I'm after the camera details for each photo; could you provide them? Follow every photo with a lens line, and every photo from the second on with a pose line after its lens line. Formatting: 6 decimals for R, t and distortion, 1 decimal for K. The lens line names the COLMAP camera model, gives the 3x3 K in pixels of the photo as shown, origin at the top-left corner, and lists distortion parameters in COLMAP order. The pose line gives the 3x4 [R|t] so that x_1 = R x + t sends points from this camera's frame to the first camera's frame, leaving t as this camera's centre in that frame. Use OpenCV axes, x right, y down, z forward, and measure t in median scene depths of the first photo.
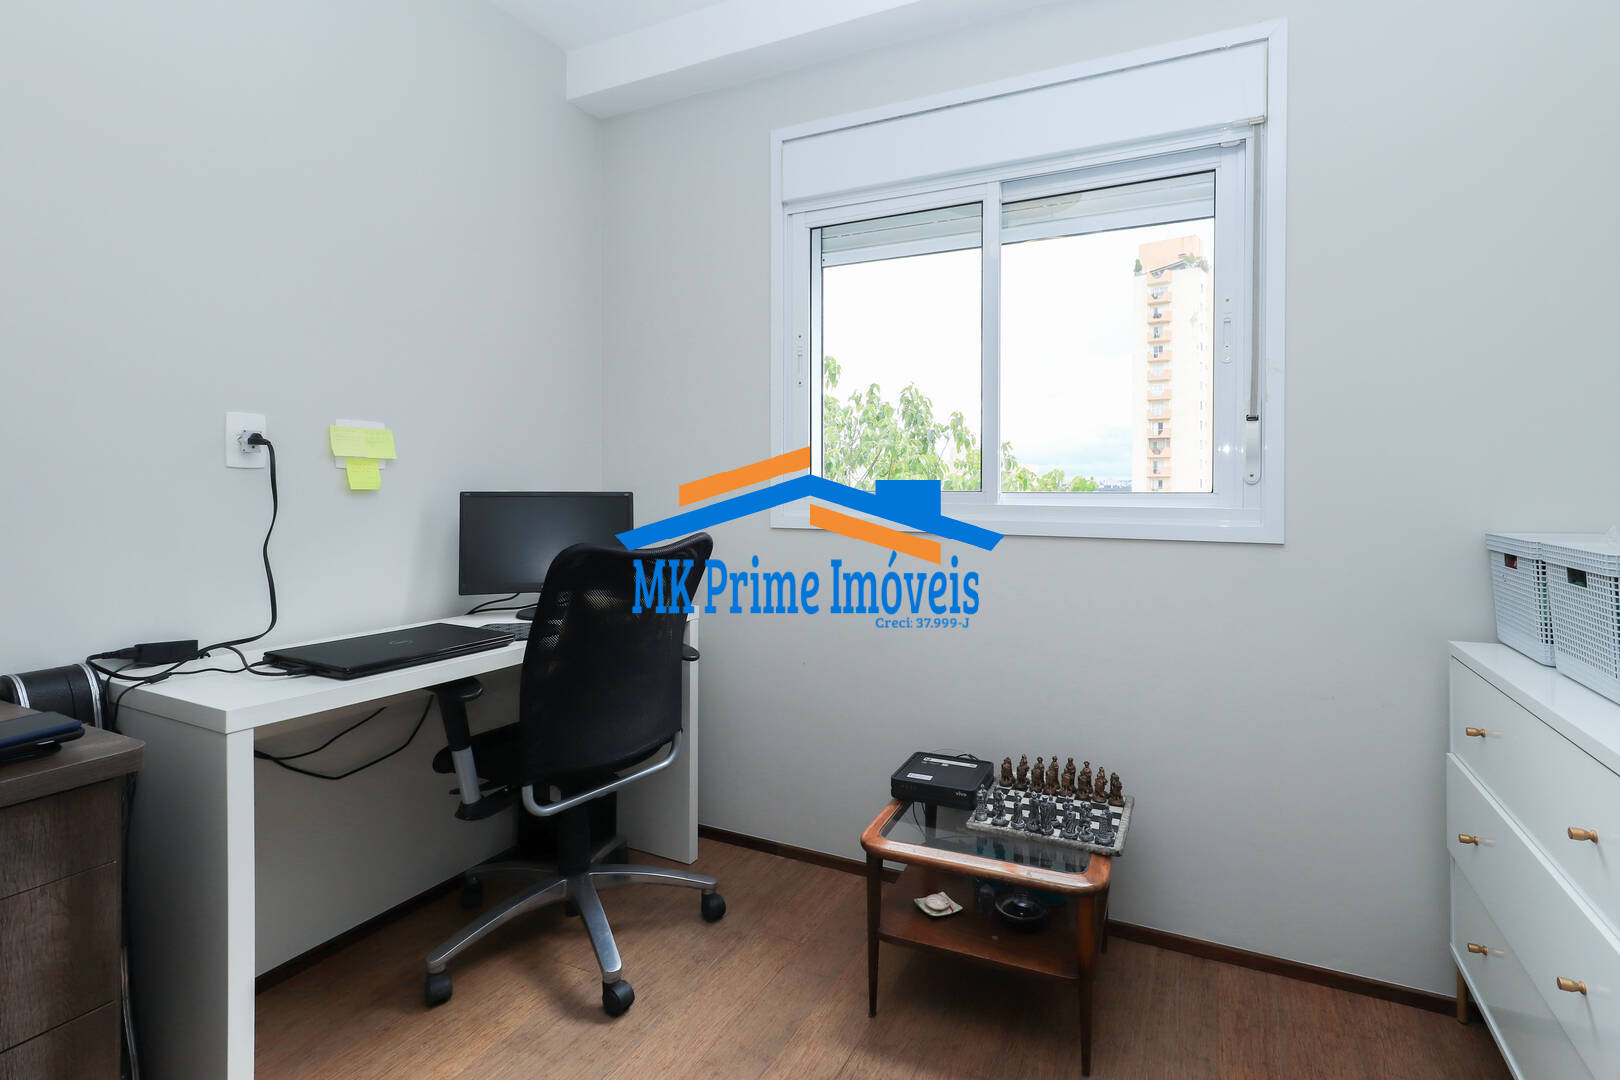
lens RADIAL K [[783.0, 0, 814.1], [0, 783.0, 501.0], [0, 0, 1]] dist [-0.000716, -0.000371]
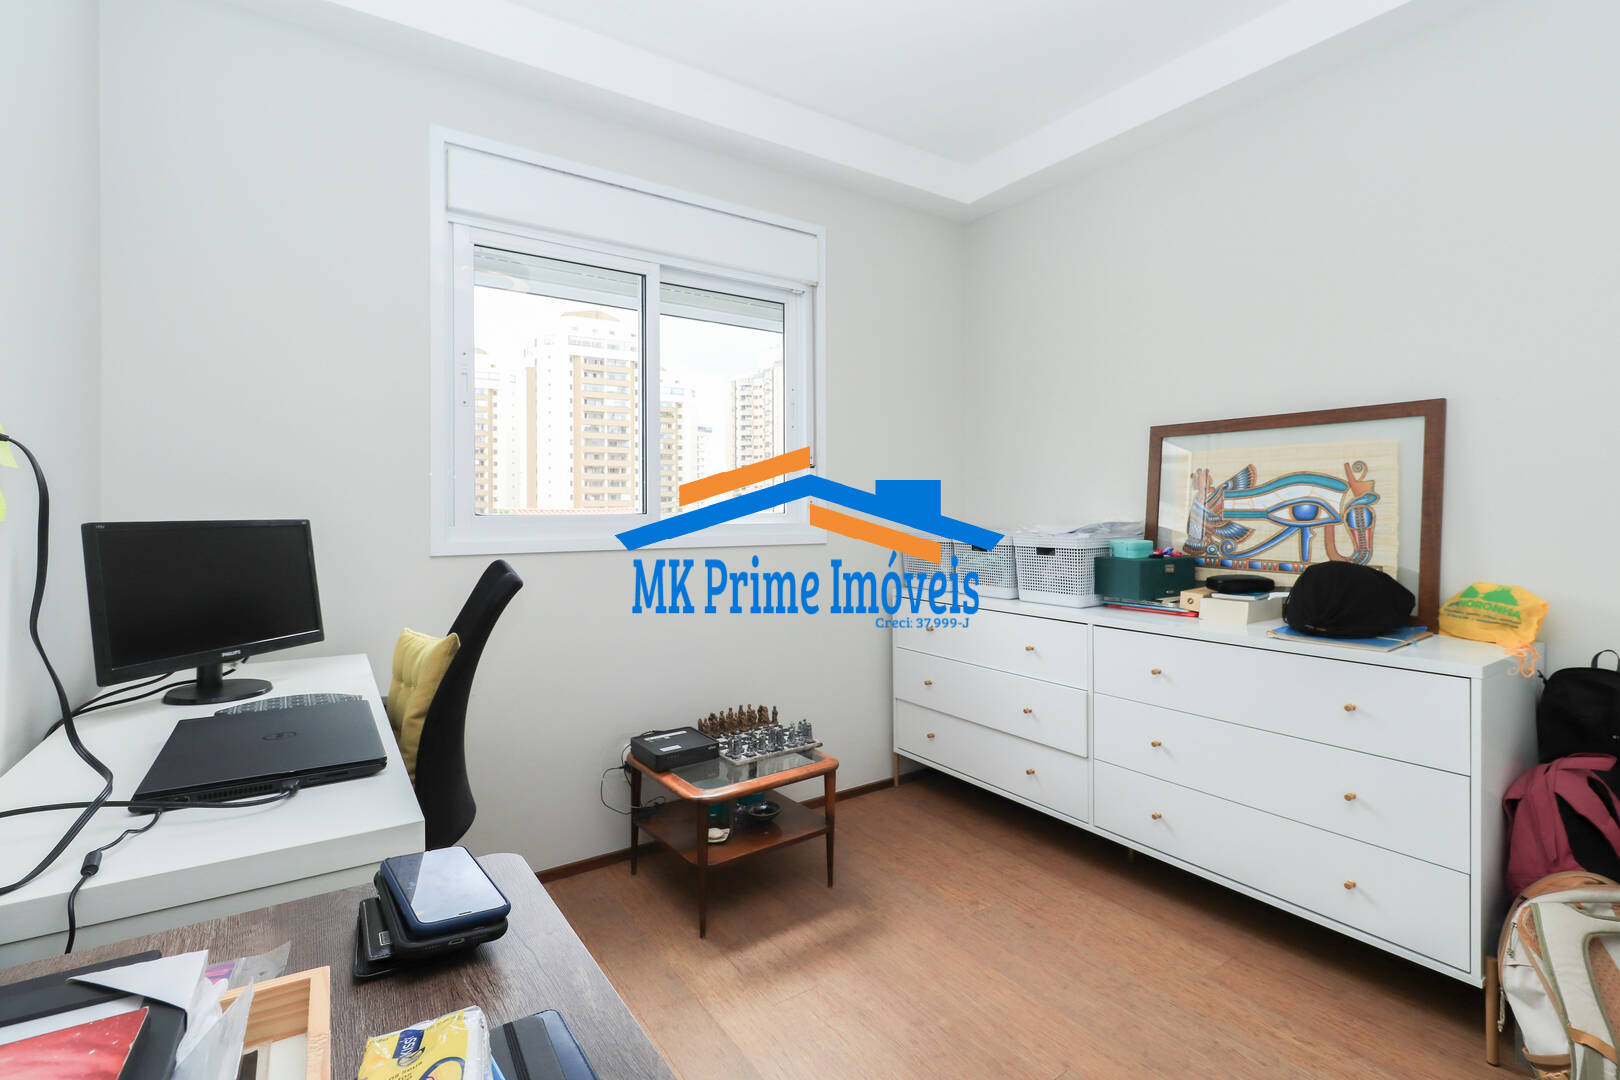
lens RADIAL K [[773.7, 0, 832.8], [0, 773.7, 507.2], [0, 0, 1]] dist [0.001269, -0.000441]
pose [[0.474786, -0.005721, 0.880083, -0.794985], [0.015982, 0.999870, -0.002122, -0.016297], [-0.879956, 0.015073, 0.474816, 0.197478]]
